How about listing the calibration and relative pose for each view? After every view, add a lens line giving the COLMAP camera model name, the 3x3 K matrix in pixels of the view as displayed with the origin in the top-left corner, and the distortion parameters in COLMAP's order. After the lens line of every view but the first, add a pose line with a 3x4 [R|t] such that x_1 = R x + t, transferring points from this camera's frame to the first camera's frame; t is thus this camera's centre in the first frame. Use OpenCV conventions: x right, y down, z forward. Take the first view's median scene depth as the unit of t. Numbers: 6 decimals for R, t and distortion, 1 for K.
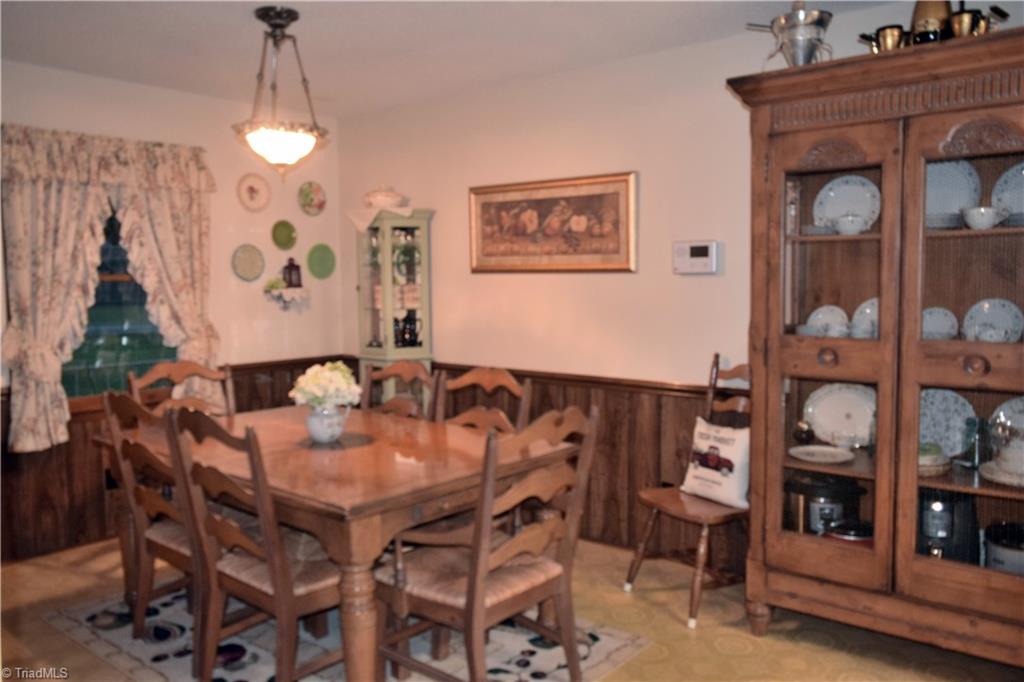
lens RADIAL K [[802.8, 0, 514.1], [0, 802.8, 330.8], [0, 0, 1]] dist [-0.013415, 0.003690]
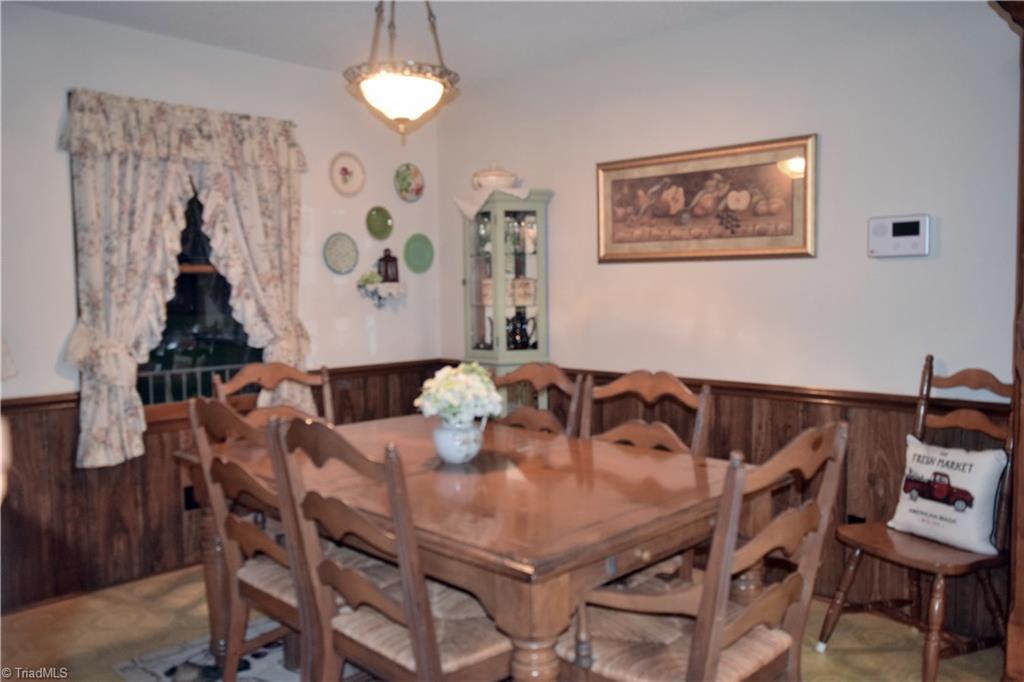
lens RADIAL K [[802.8, 0, 514.1], [0, 802.8, 330.8], [0, 0, 1]] dist [-0.013415, 0.003690]
pose [[0.997659, 0.001500, -0.068373, -0.096141], [-0.002368, 0.999918, -0.012614, 0.013162], [0.068348, 0.012746, 0.997580, 0.157218]]
